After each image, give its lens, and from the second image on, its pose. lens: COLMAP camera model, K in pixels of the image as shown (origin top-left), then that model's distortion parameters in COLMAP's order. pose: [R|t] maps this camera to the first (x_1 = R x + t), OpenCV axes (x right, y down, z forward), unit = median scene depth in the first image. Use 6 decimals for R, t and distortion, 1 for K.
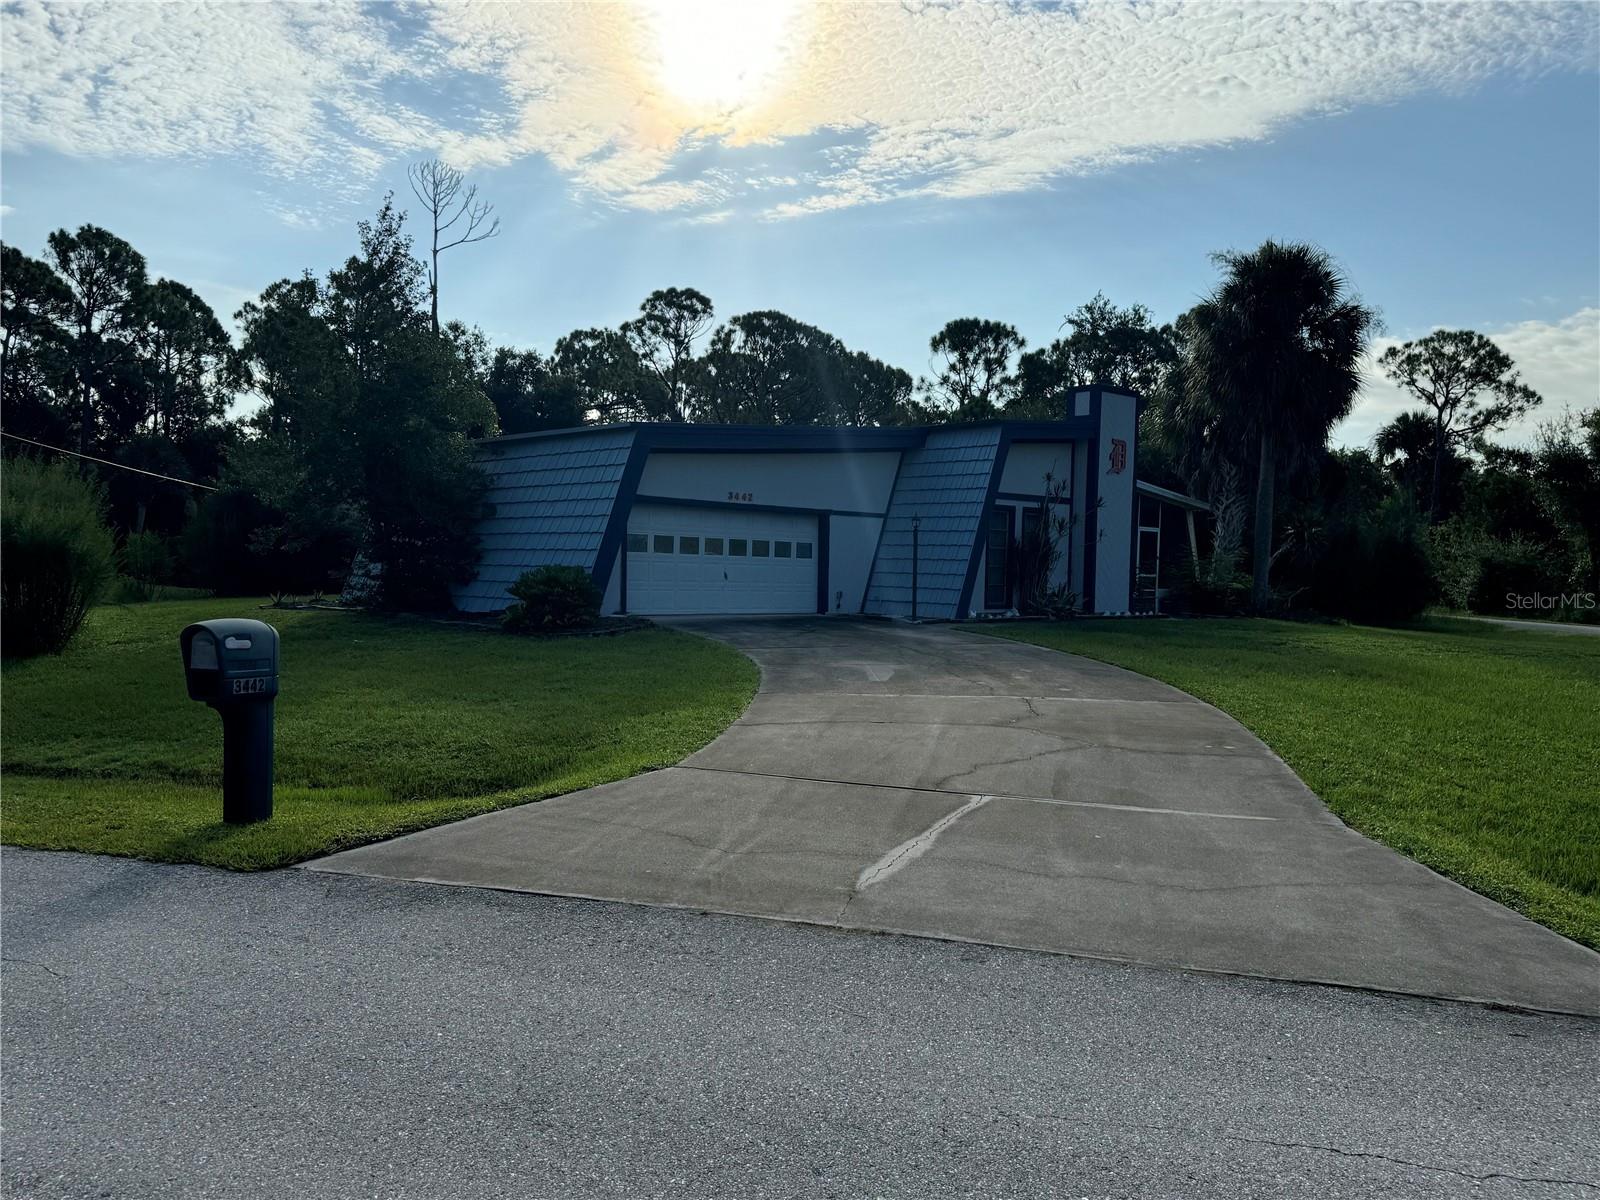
lens RADIAL K [[1205.4, 0, 811.4], [0, 1205.4, 649.0], [0, 0, 1]] dist [0.053714, -0.040250]
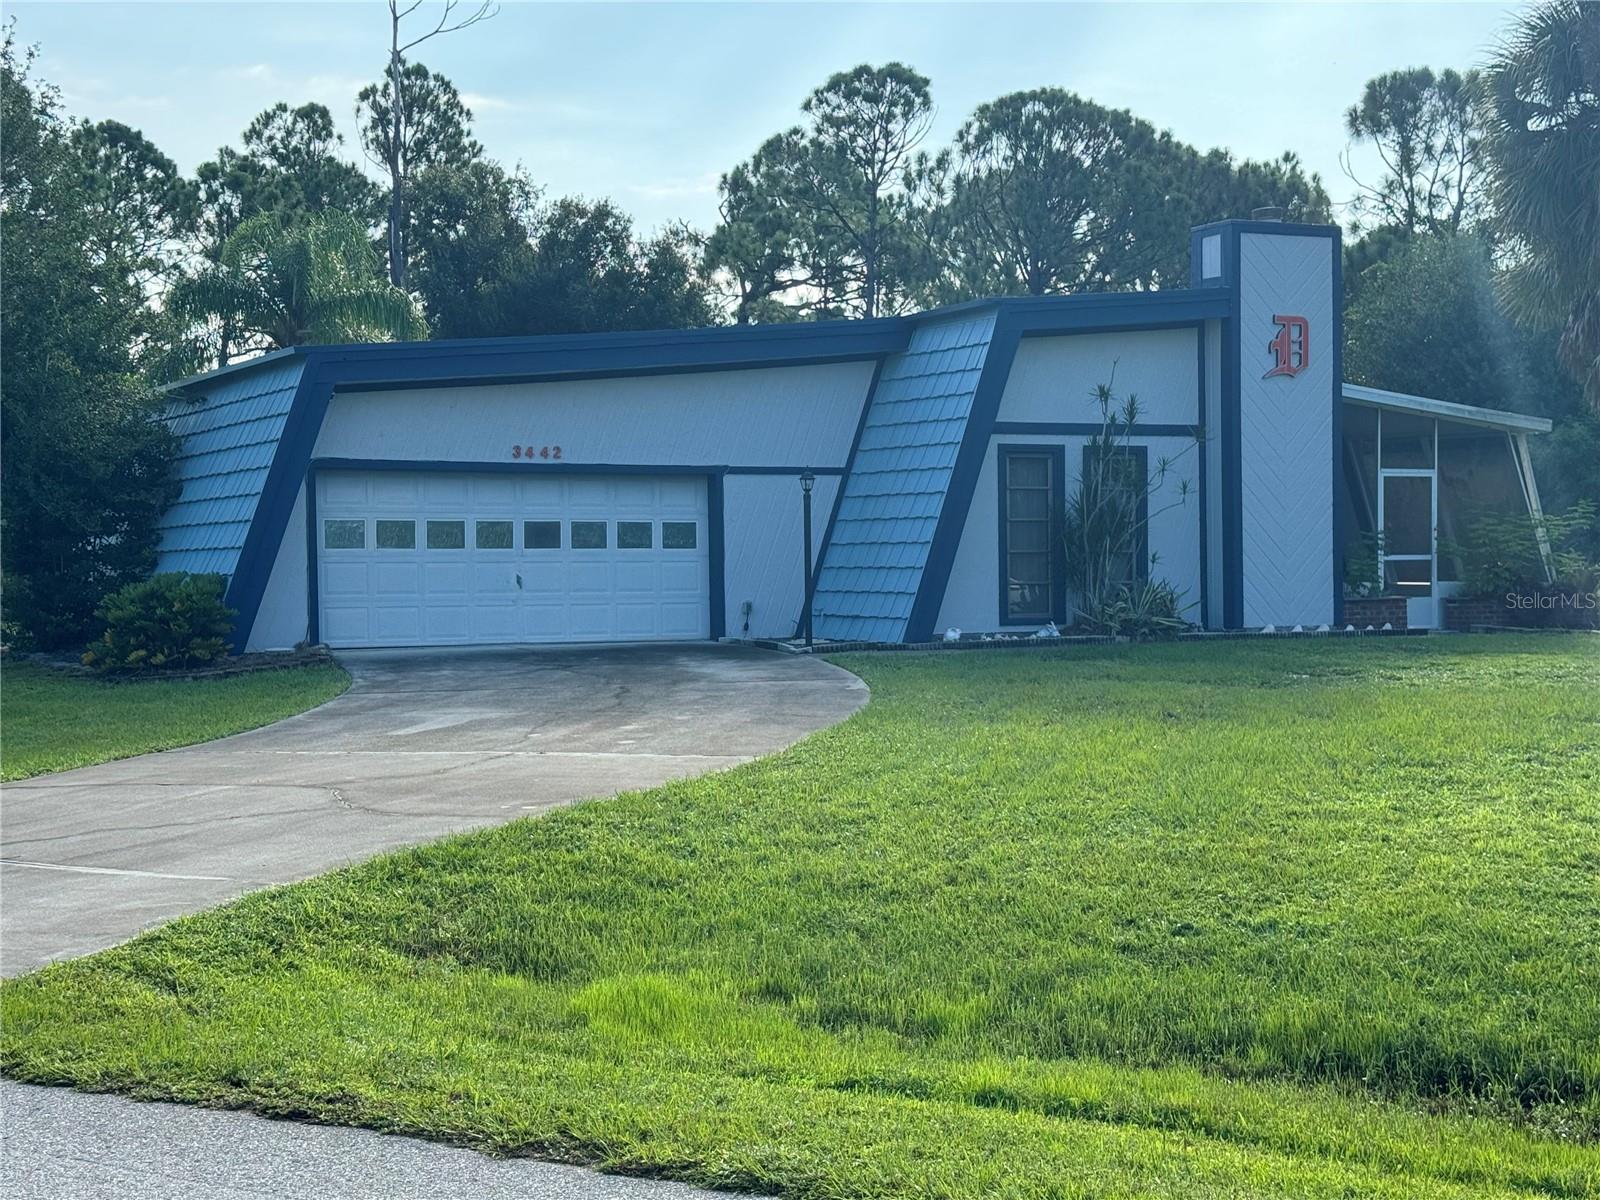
lens RADIAL K [[2361.5, 0, 795.9], [0, 2361.5, 610.3], [0, 0, 1]] dist [0.123201, 0.000000]
pose [[0.961994, -0.026567, -0.271775, 0.352939], [0.013221, 0.998620, -0.050822, 0.015466], [0.272750, 0.045298, 0.961018, -0.109099]]
